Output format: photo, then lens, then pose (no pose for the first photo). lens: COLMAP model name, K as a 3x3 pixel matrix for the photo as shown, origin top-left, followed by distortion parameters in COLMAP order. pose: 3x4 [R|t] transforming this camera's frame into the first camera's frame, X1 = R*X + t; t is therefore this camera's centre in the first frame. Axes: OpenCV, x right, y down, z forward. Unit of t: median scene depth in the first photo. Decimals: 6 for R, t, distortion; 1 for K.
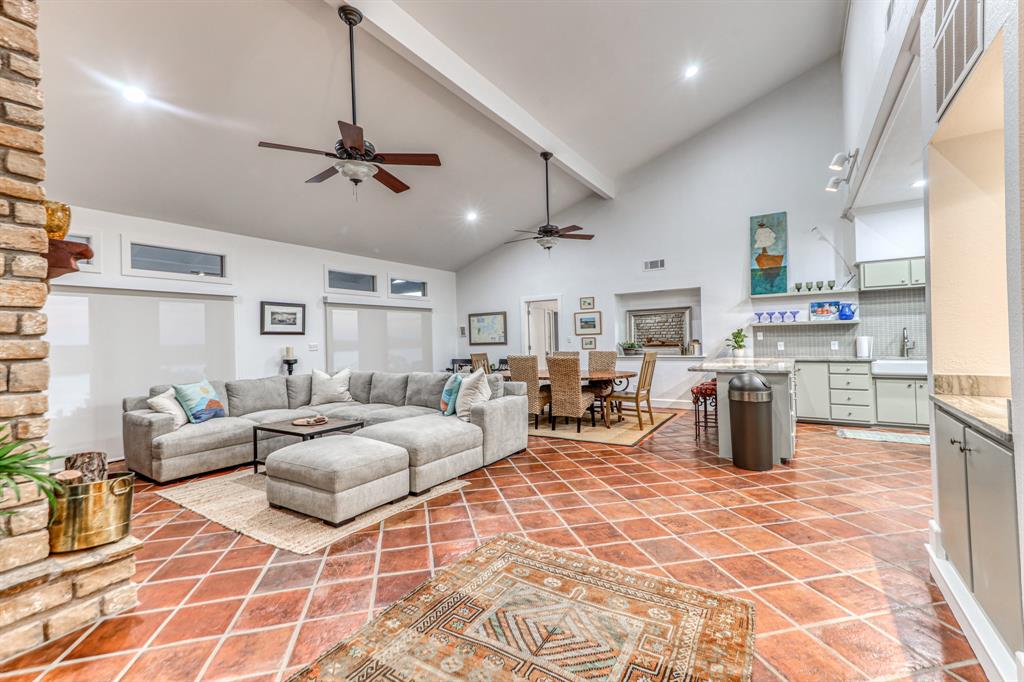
lens RADIAL K [[457.5, 0, 509.0], [0, 457.5, 339.1], [0, 0, 1]] dist [0.027717, 0.000259]
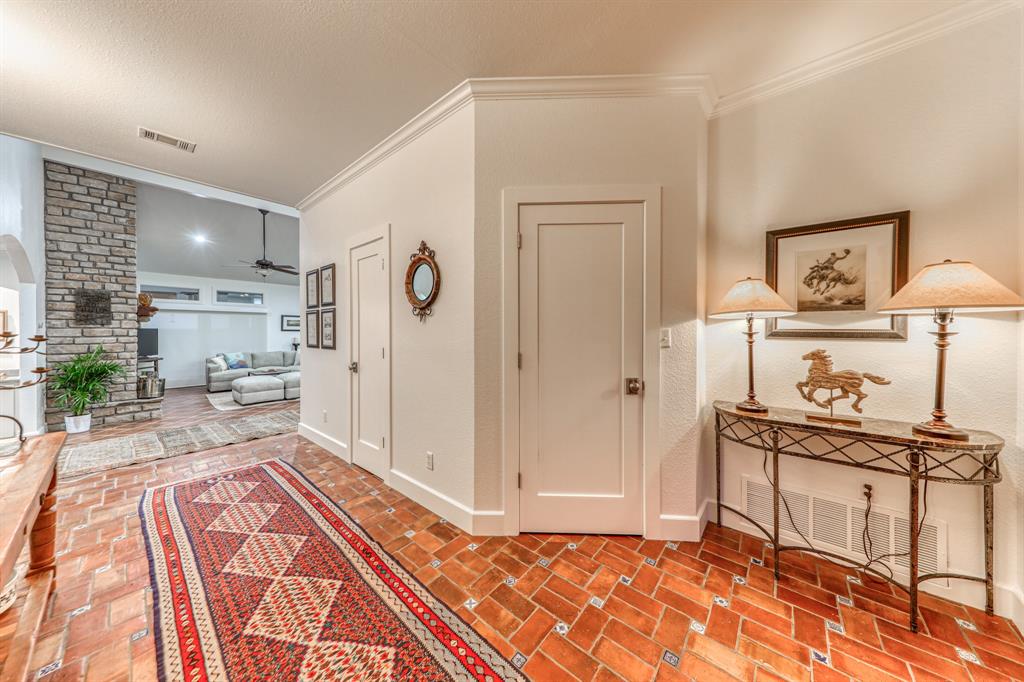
lens RADIAL K [[327.9, 0, 509.8], [0, 327.9, 337.8], [0, 0, 1]] dist [-0.000620, -0.000029]
pose [[0.993512, 0.034383, -0.108407, 0.909959], [-0.032462, 0.999284, 0.019438, -0.058710], [0.108998, -0.015793, 0.993917, -0.498880]]
